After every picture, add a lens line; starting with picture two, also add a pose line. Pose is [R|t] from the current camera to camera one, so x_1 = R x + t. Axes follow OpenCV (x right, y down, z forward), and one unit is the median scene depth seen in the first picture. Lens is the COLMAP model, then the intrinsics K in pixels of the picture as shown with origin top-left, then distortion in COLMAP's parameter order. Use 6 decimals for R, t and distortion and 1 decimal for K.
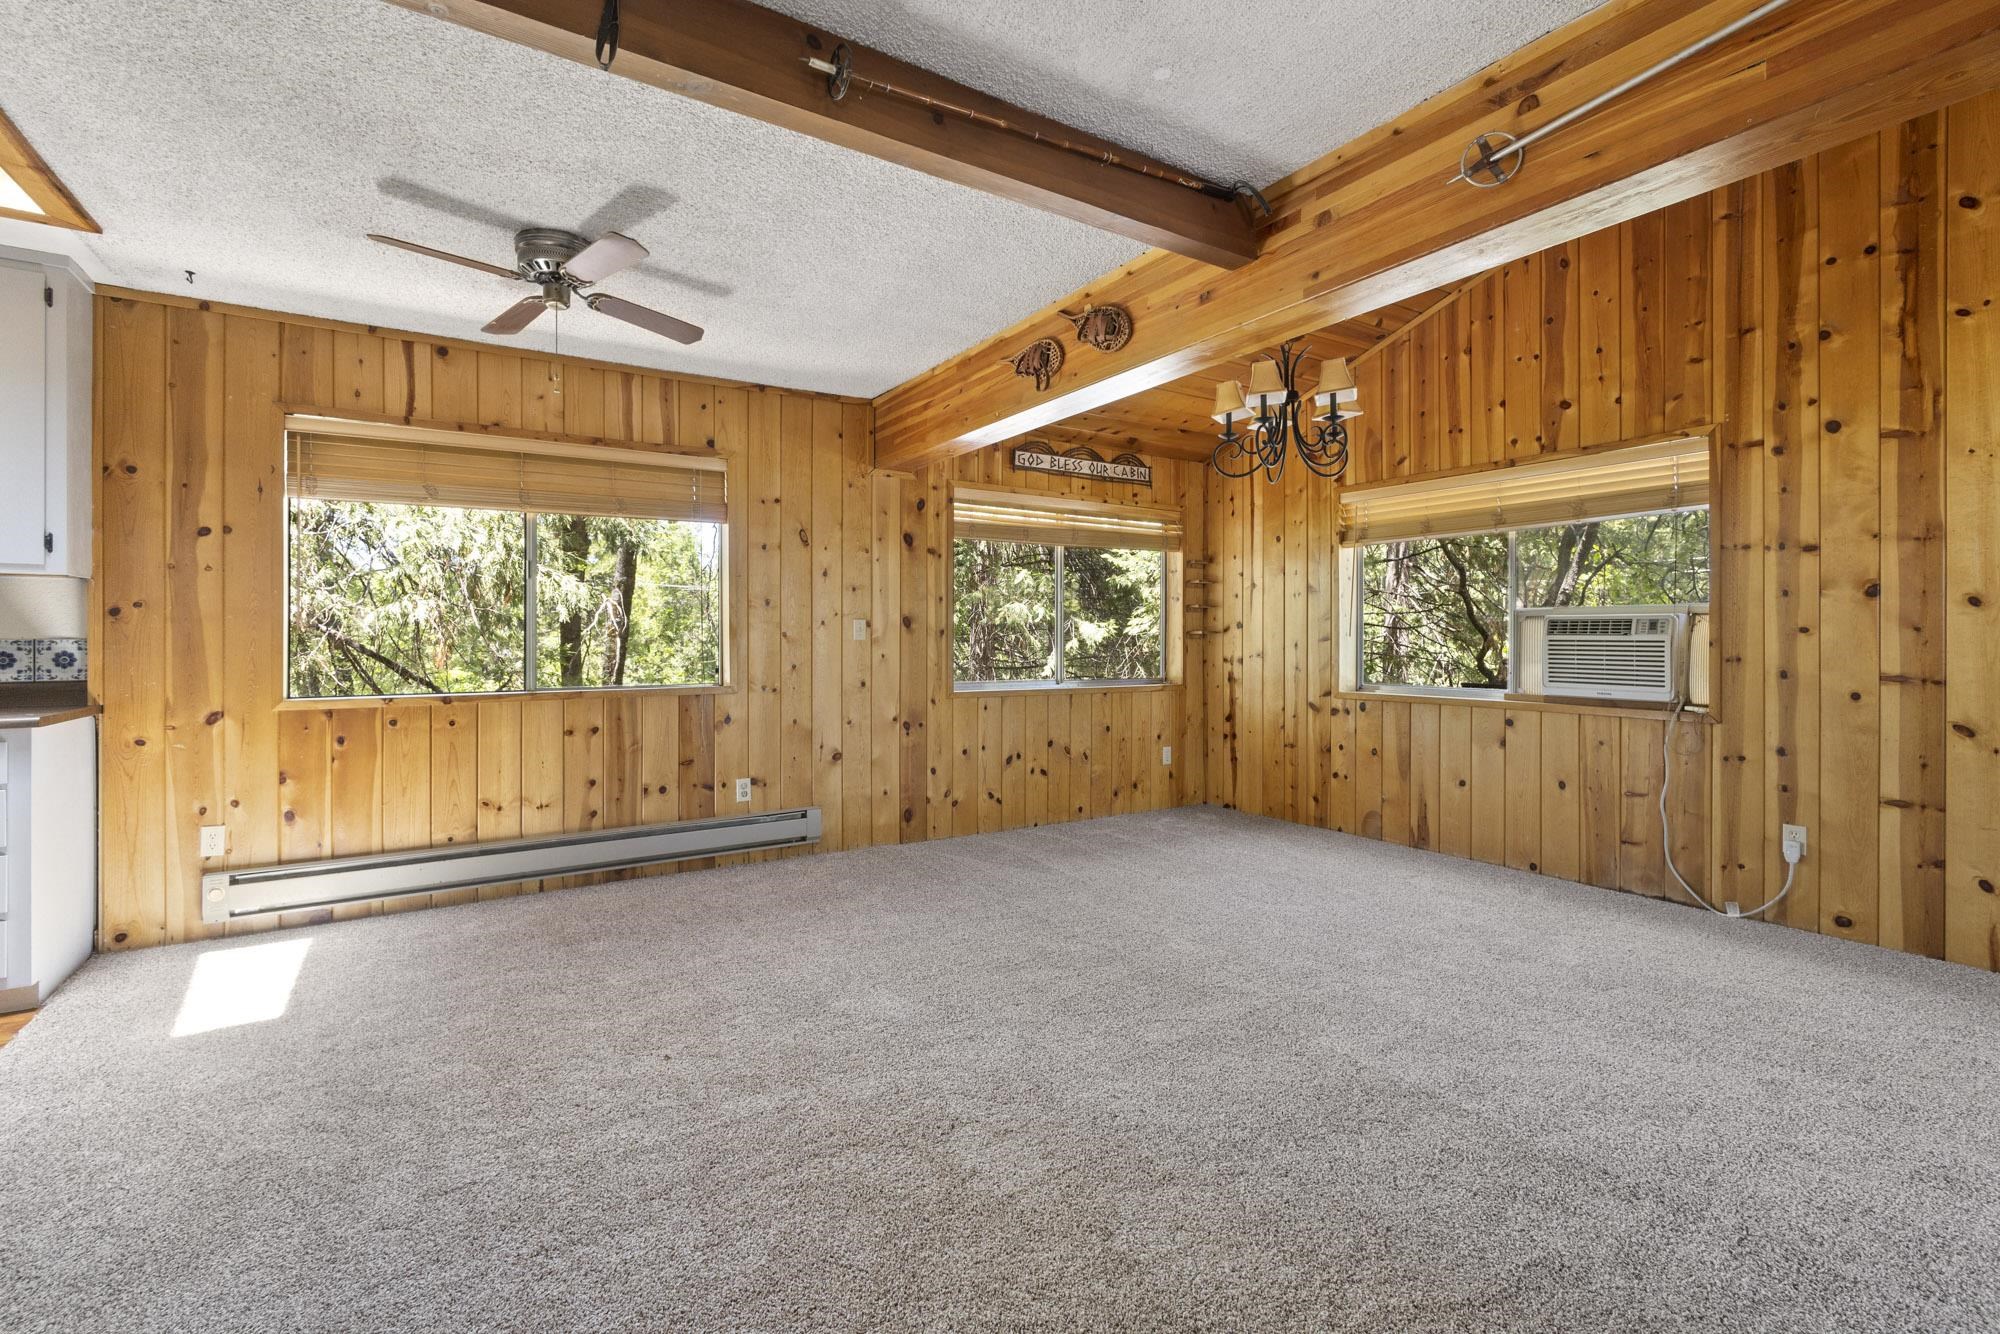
lens RADIAL K [[882.4, 0, 984.8], [0, 882.4, 640.1], [0, 0, 1]] dist [-0.003063, -0.000086]
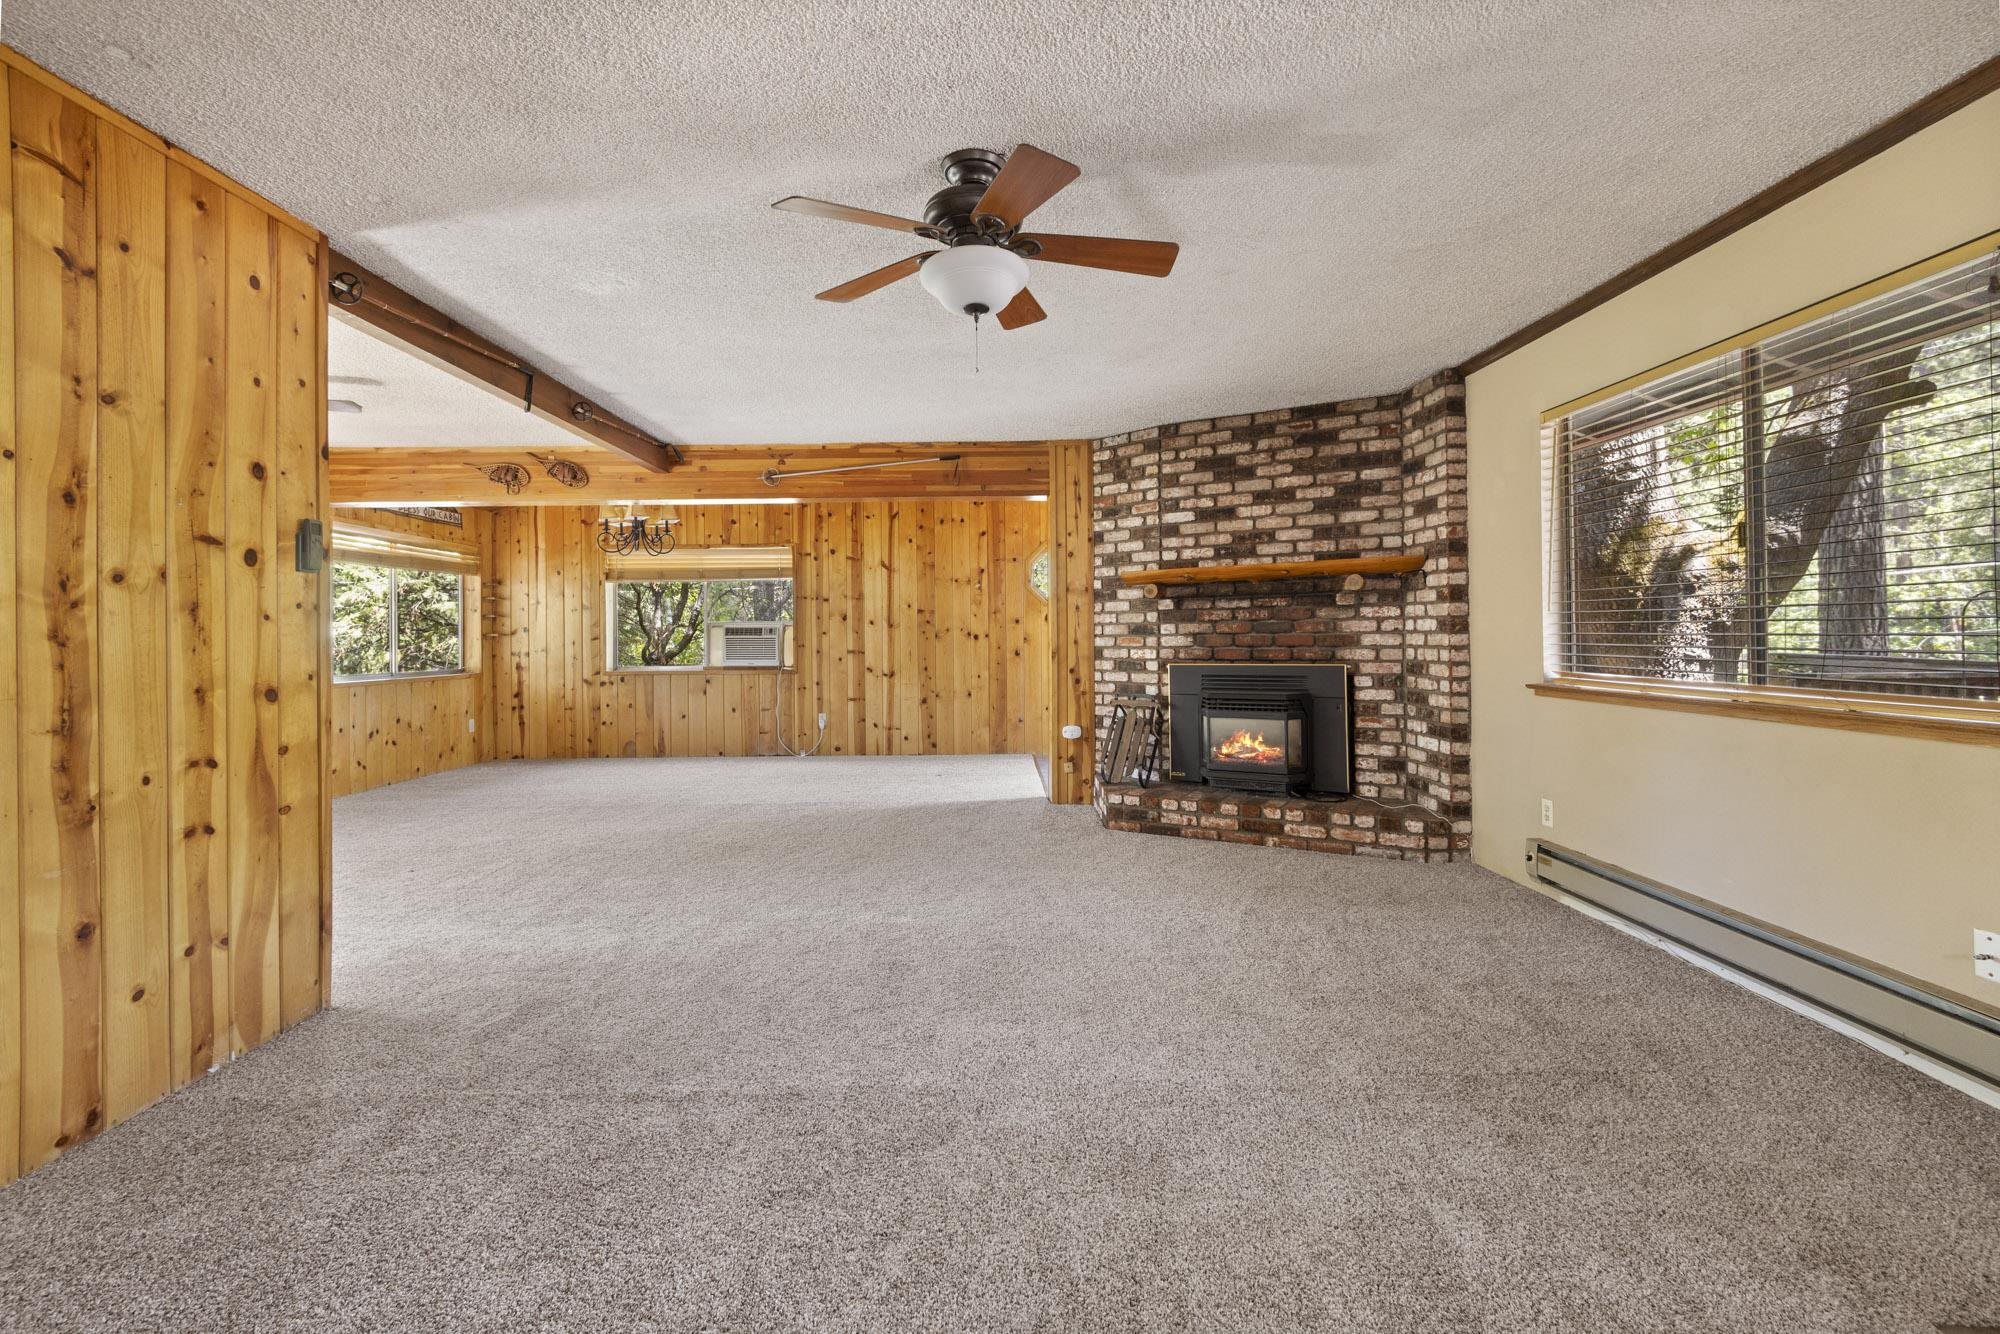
lens RADIAL K [[860.4, 0, 996.6], [0, 860.4, 629.2], [0, 0, 1]] dist [0.000667, 0.000176]
pose [[0.526494, 0.000735, 0.850179, -0.626425], [0.009673, 0.999930, -0.006855, -0.001079], [-0.850124, 0.011833, 0.526450, -0.490850]]
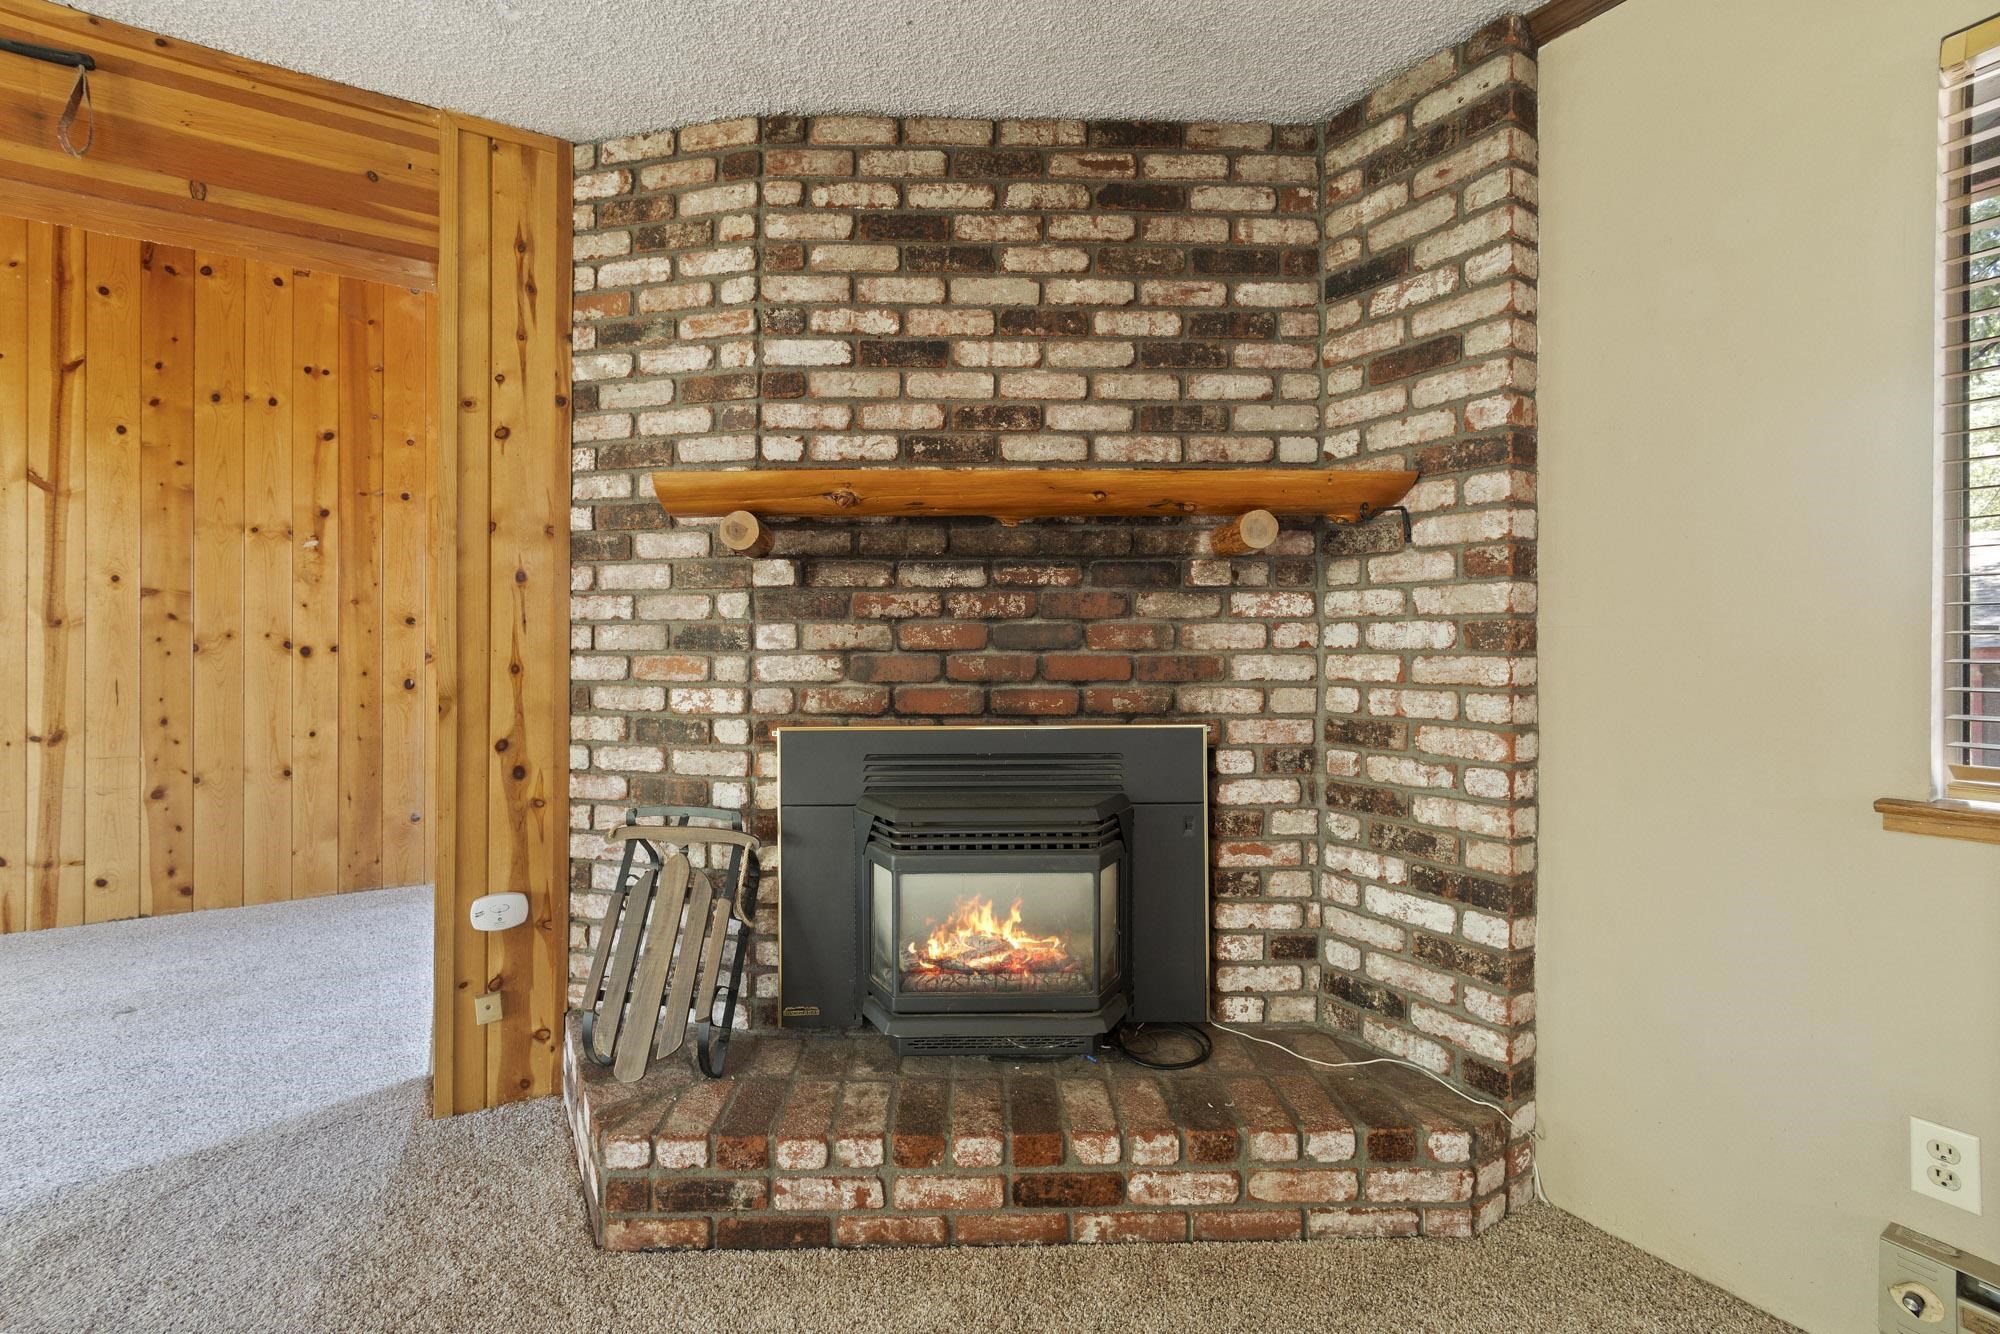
lens RADIAL K [[871.0, 0, 990.7], [0, 871.0, 650.7], [0, 0, 1]] dist [-0.003529, 0.000092]
pose [[0.008750, -0.000941, 0.999961, 0.008703], [-0.002111, 0.999997, 0.000959, -0.000459], [-0.999959, -0.002119, 0.008748, -0.201039]]
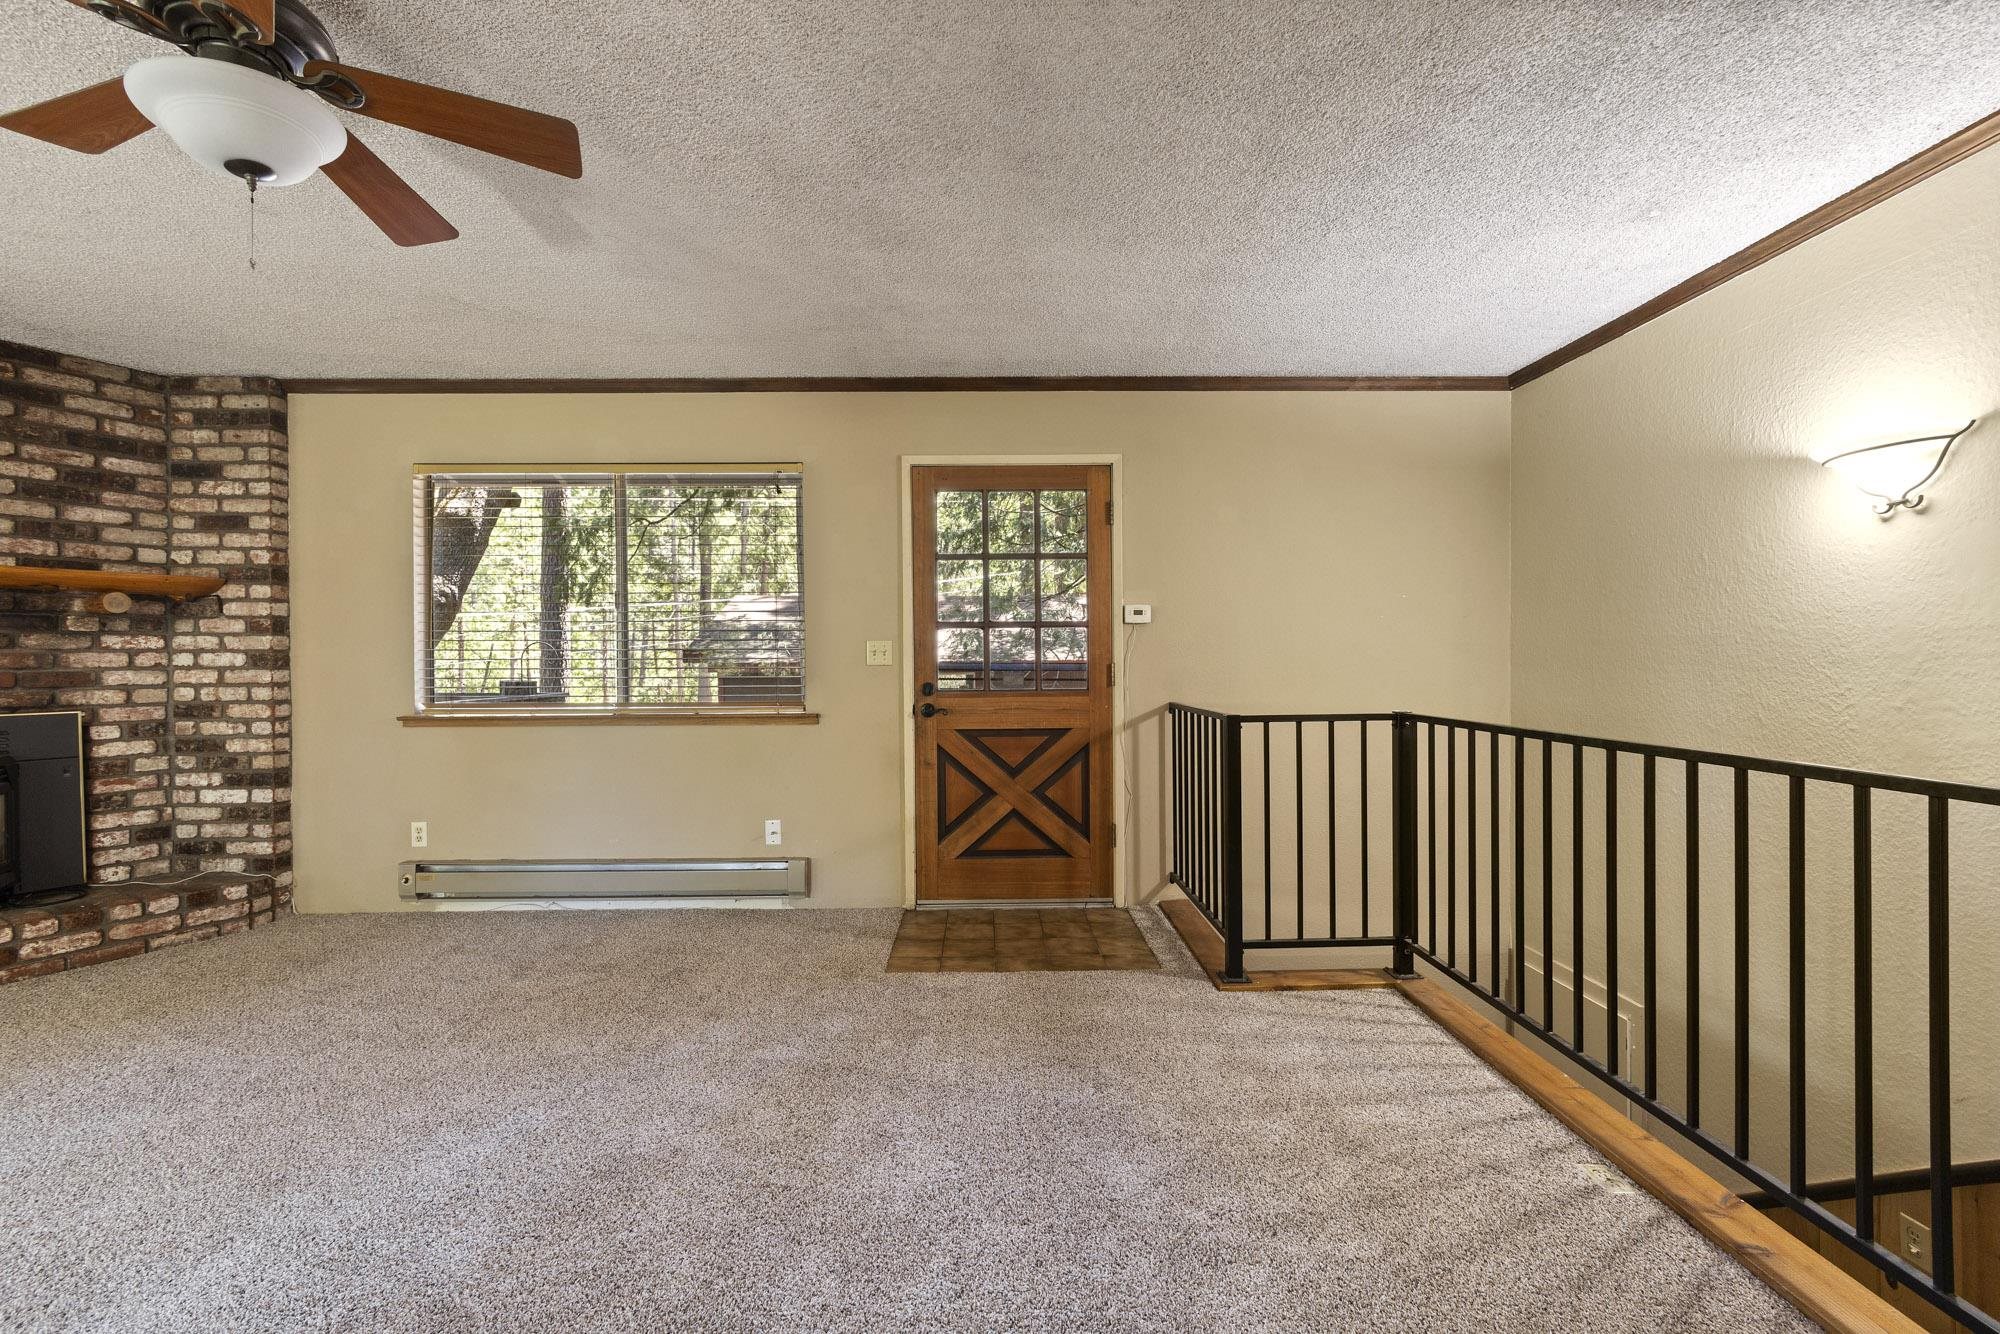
lens RADIAL K [[856.0, 0, 1000.0], [0, 856.0, 667.0], [0, 0, 1]] dist [-0.013592, 0.003040]
pose [[-0.853695, 0.004263, 0.520756, -0.622234], [0.007469, 0.999964, 0.004058, 0.001449], [-0.520720, 0.007354, -0.853696, -0.093746]]
